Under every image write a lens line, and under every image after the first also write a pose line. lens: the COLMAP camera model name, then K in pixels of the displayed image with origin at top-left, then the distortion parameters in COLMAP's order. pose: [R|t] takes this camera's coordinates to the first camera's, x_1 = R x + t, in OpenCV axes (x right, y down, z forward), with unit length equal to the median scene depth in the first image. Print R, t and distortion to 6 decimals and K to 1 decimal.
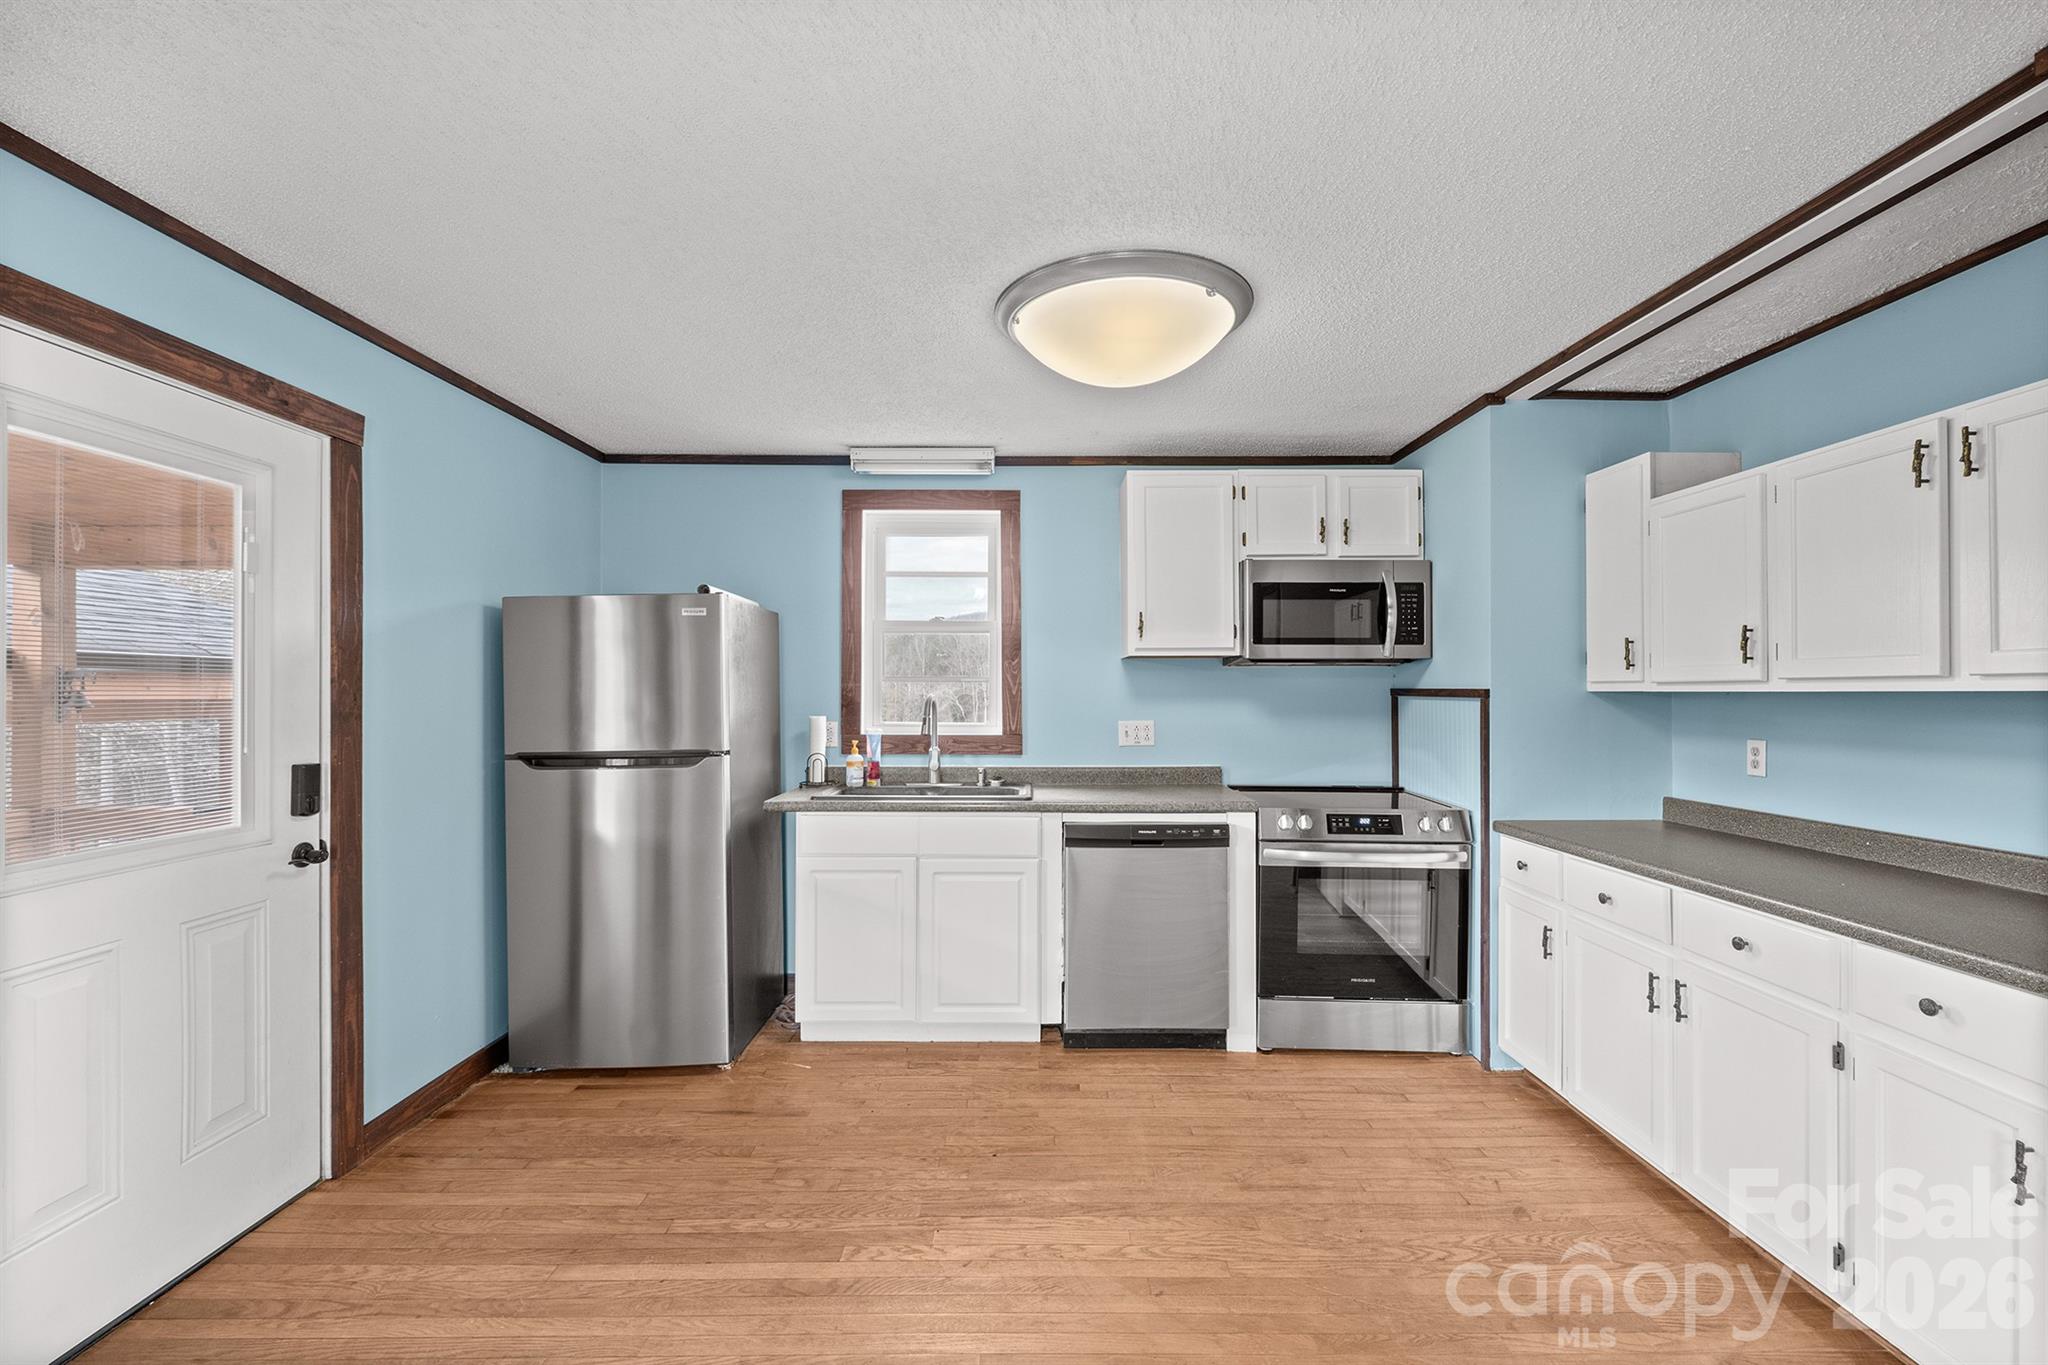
lens RADIAL K [[868.5, 0, 1036.0], [0, 868.5, 689.5], [0, 0, 1]] dist [-0.005401, -0.000416]
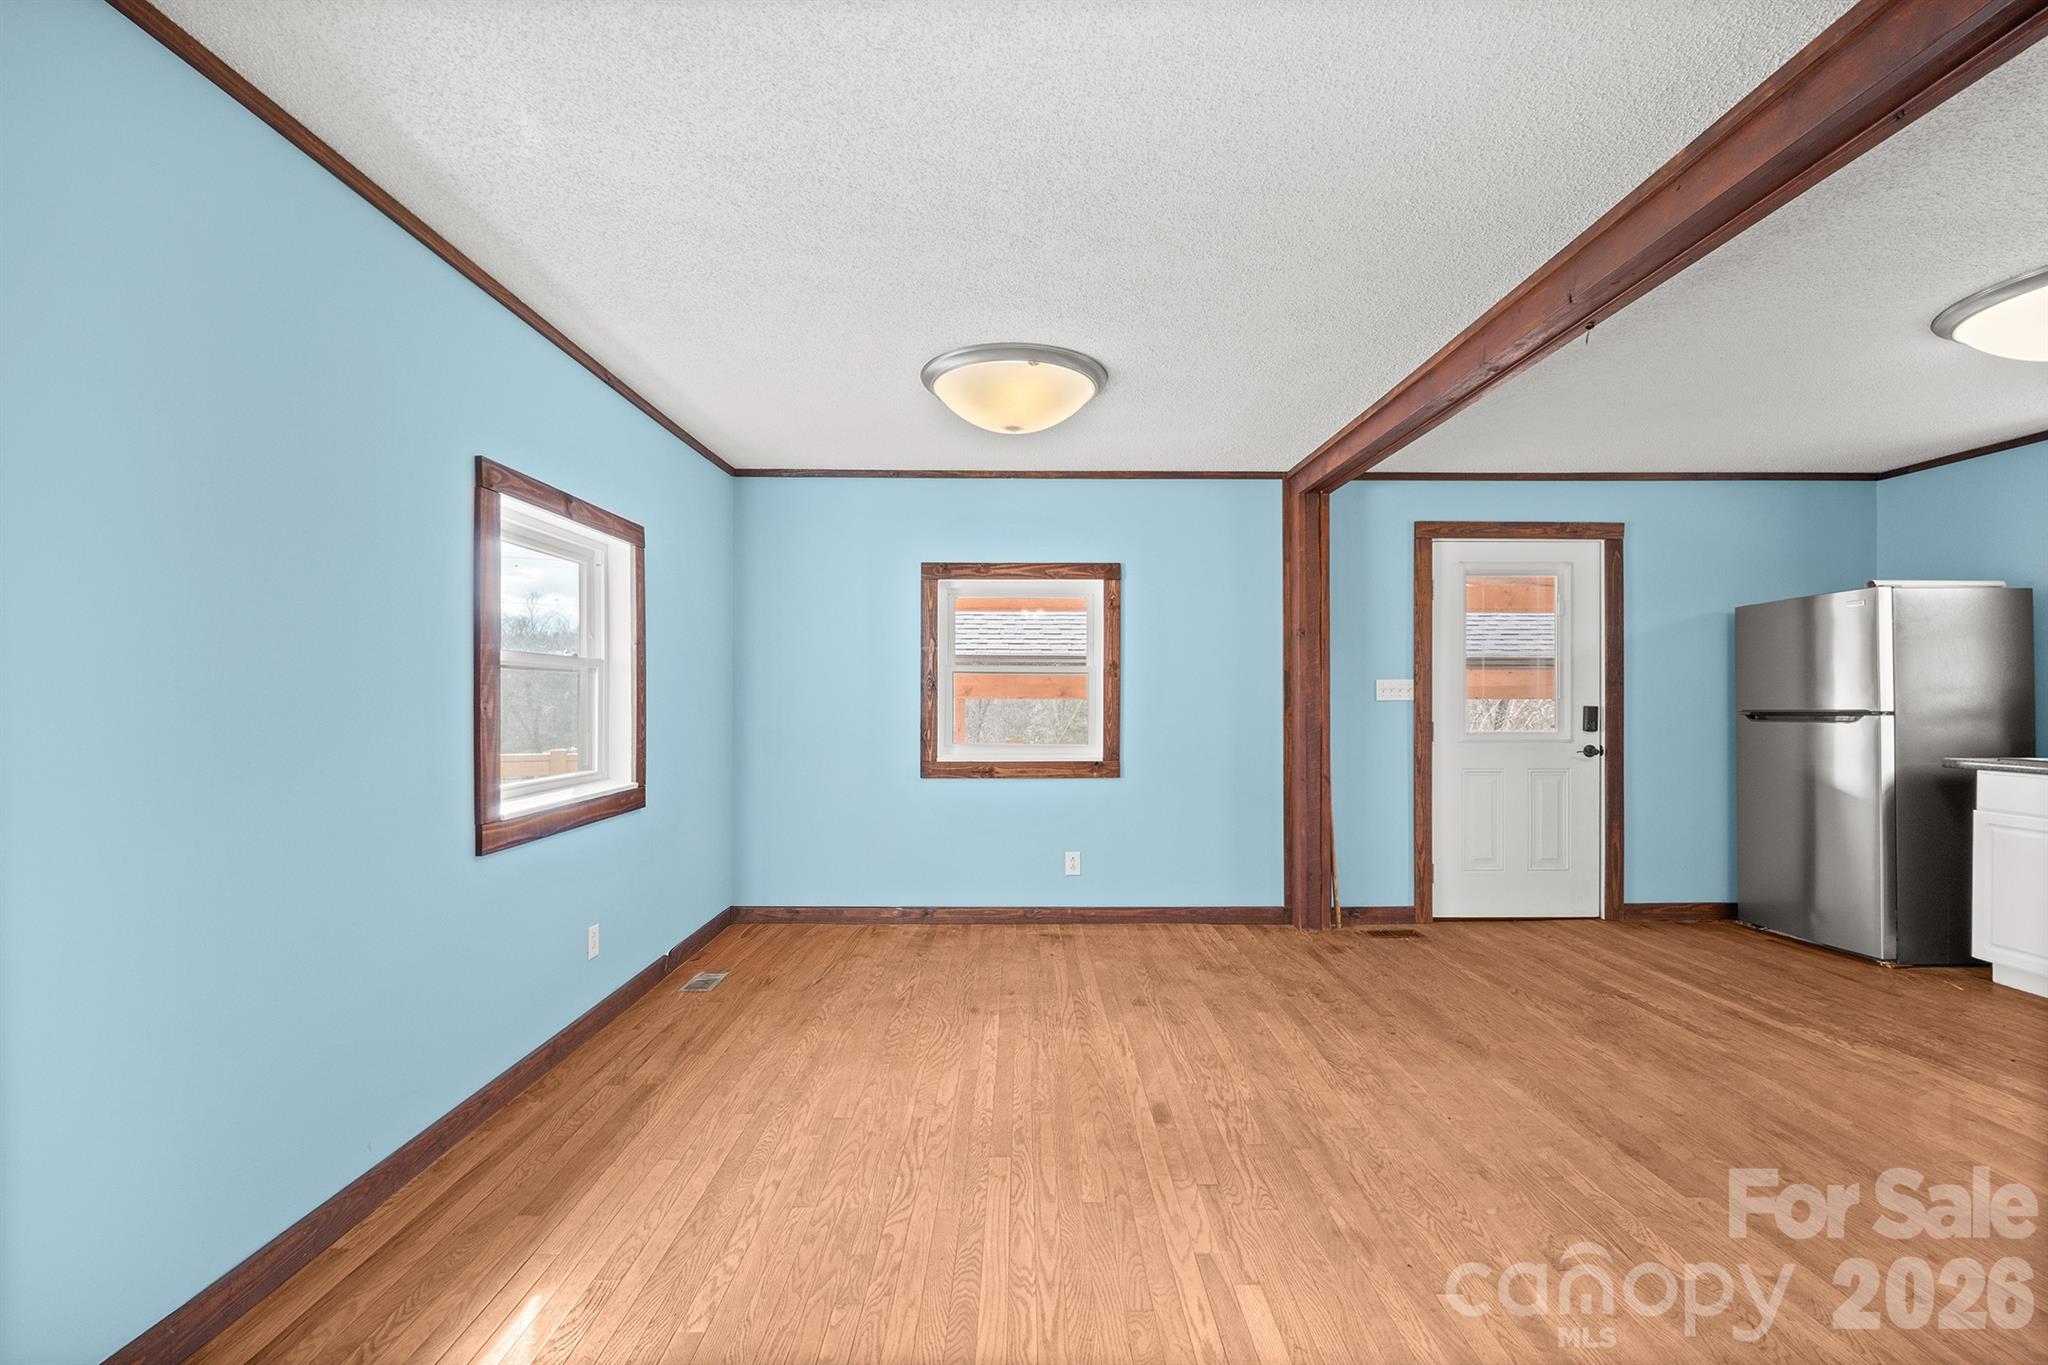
lens RADIAL K [[876.9, 0, 1034.9], [0, 876.9, 700.9], [0, 0, 1]] dist [-0.008698, -0.000044]
pose [[0.016309, 0.002460, -0.999864, 1.028166], [0.004438, 0.999987, 0.002532, 0.055464], [0.999857, -0.004479, 0.016298, -0.287900]]
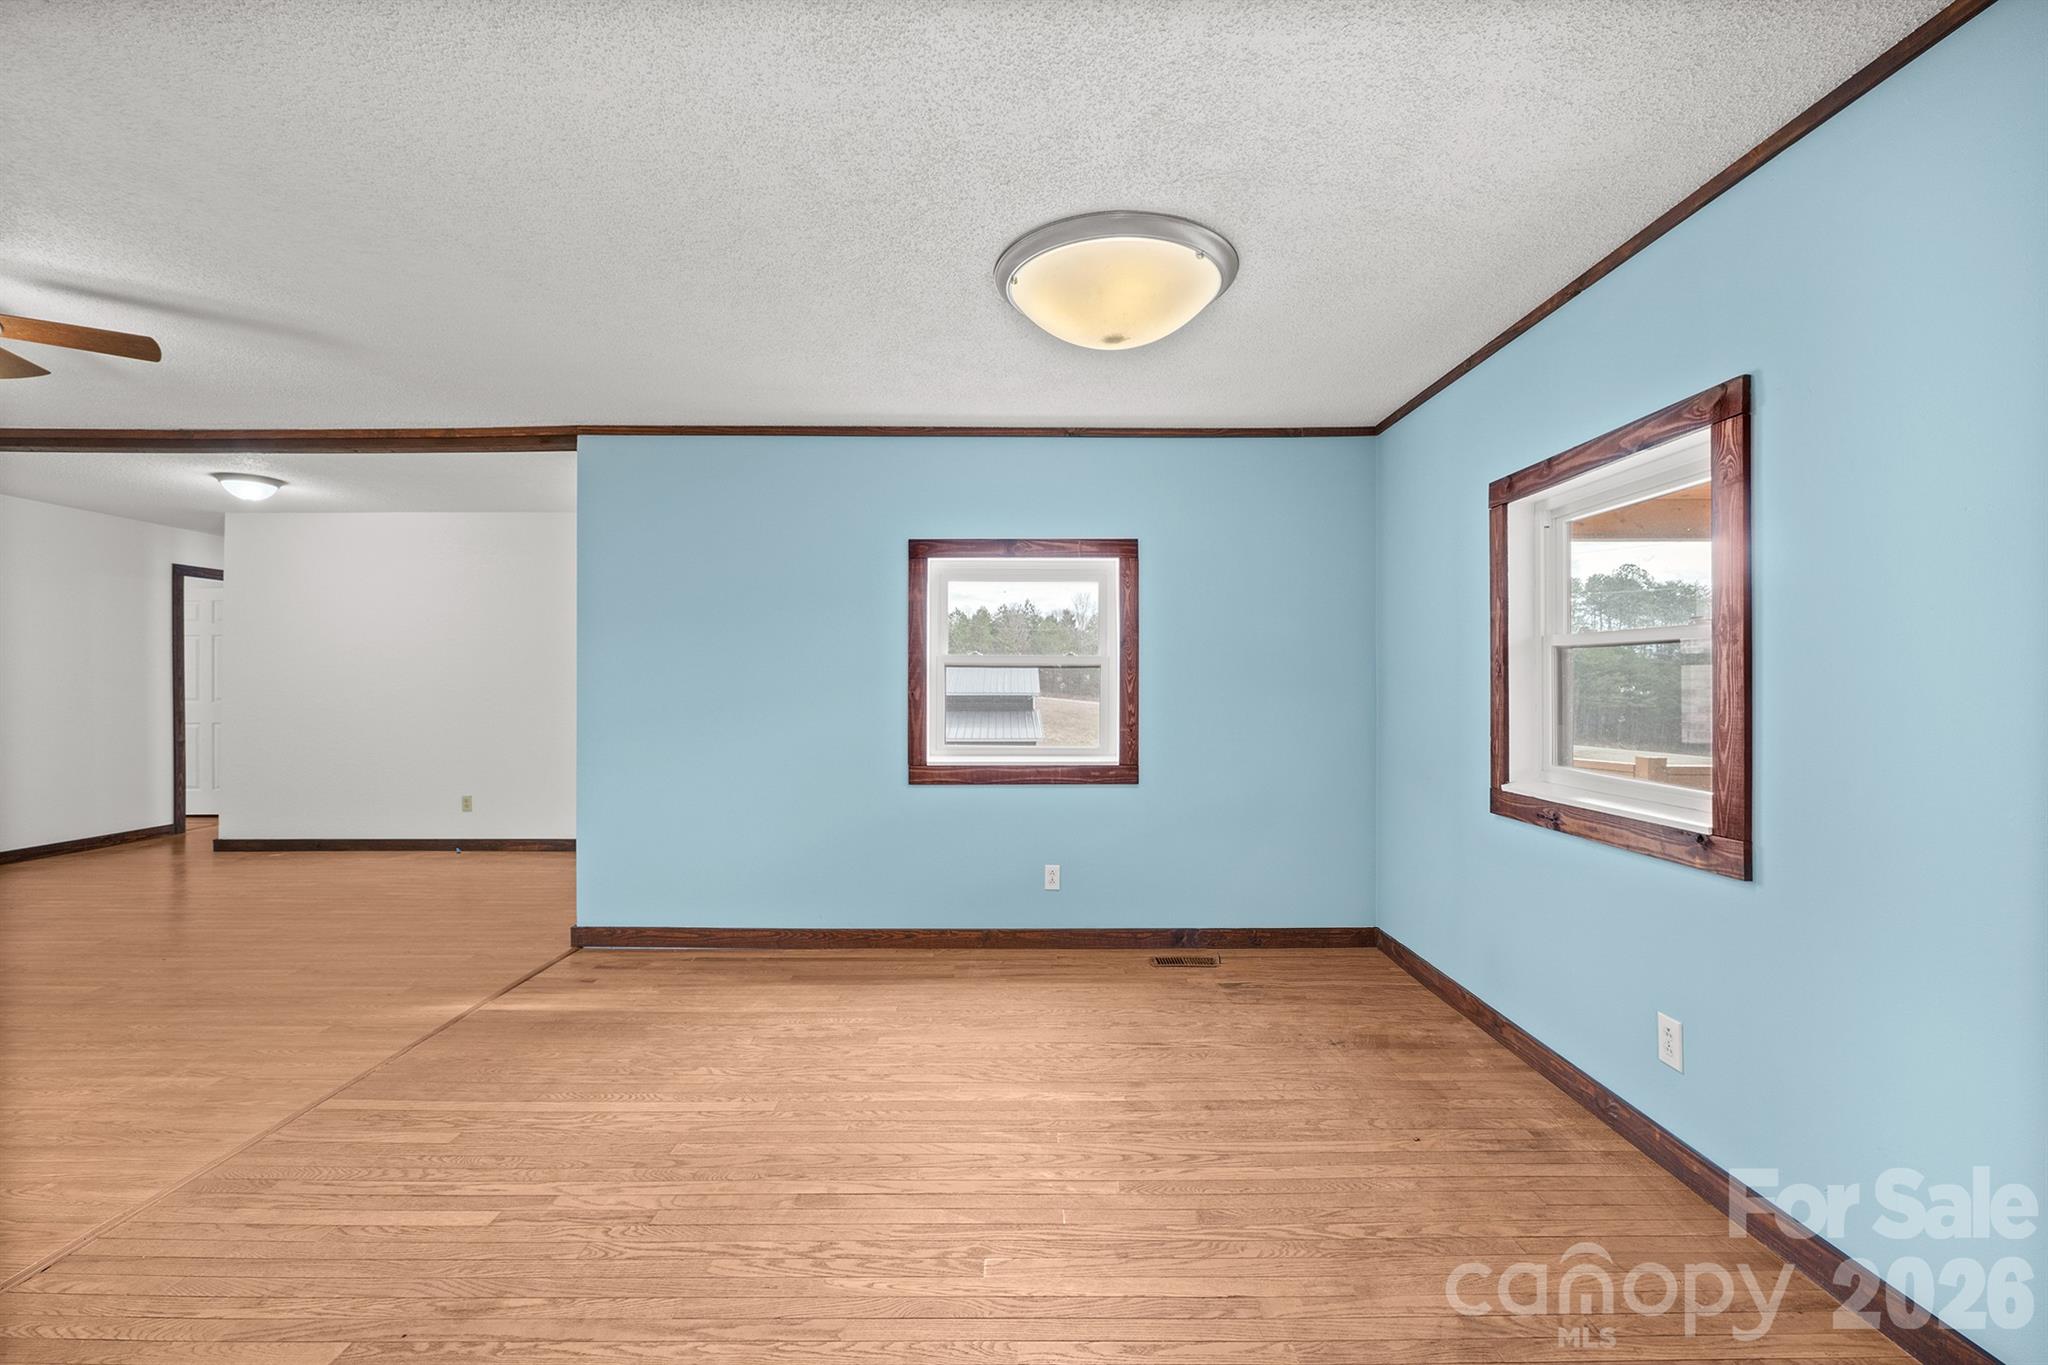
lens RADIAL K [[866.3, 0, 1024.0], [0, 866.3, 682.5], [0, 0, 1]] dist [-0.002942, 0.000300]
pose [[-0.999992, -0.002563, 0.003076, -0.120243], [-0.002581, 0.999980, -0.005794, 0.050954], [-0.003061, -0.005802, -0.999978, 0.646860]]
